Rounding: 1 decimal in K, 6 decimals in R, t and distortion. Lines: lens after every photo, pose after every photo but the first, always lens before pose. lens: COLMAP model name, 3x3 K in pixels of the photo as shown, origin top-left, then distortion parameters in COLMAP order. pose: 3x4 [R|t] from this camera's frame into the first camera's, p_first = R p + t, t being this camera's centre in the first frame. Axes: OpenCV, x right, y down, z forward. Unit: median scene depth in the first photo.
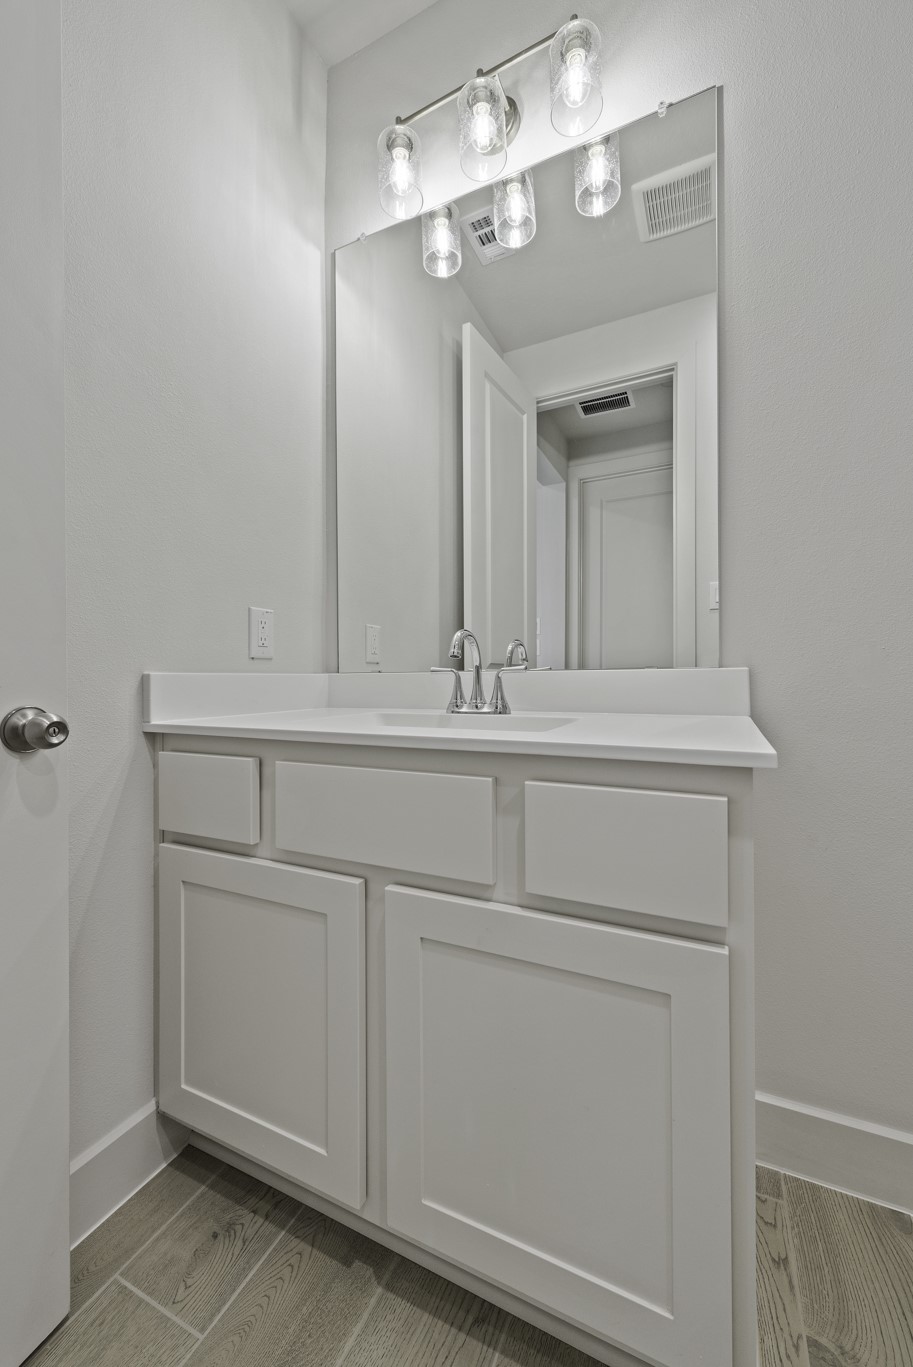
lens RADIAL K [[534.9, 0, 464.4], [0, 534.9, 681.9], [0, 0, 1]] dist [0.000145, -0.000393]
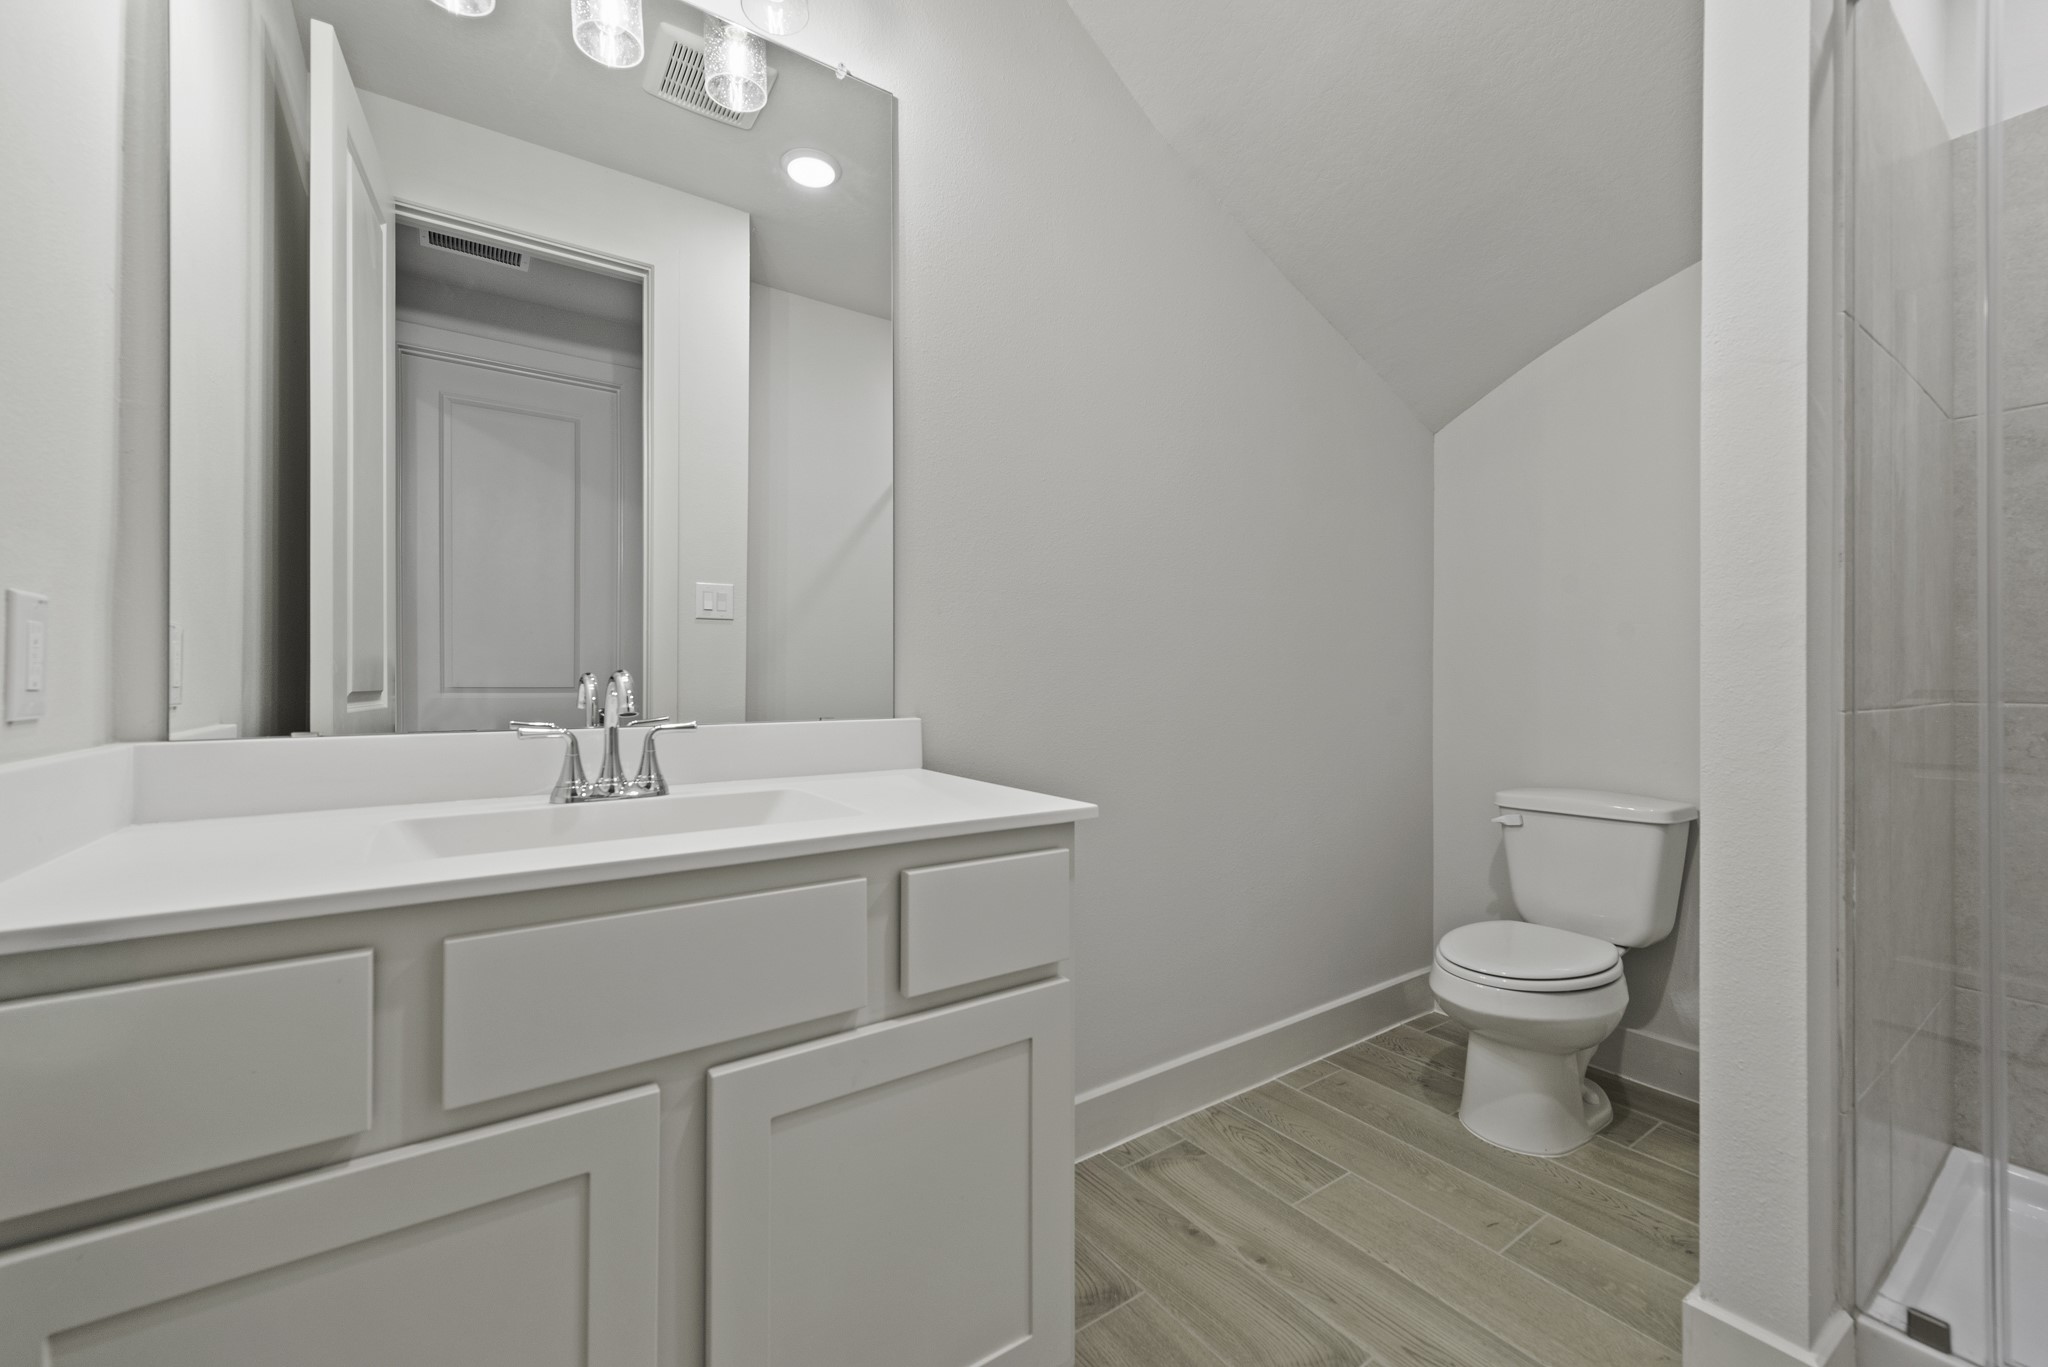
lens RADIAL K [[801.3, 0, 1042.4], [0, 801.3, 683.4], [0, 0, 1]] dist [0.000145, -0.000393]
pose [[0.492692, 0.009031, 0.870157, -0.599919], [0.003249, 0.999920, -0.012218, -0.070956], [-0.870198, 0.008847, 0.492623, 0.093905]]
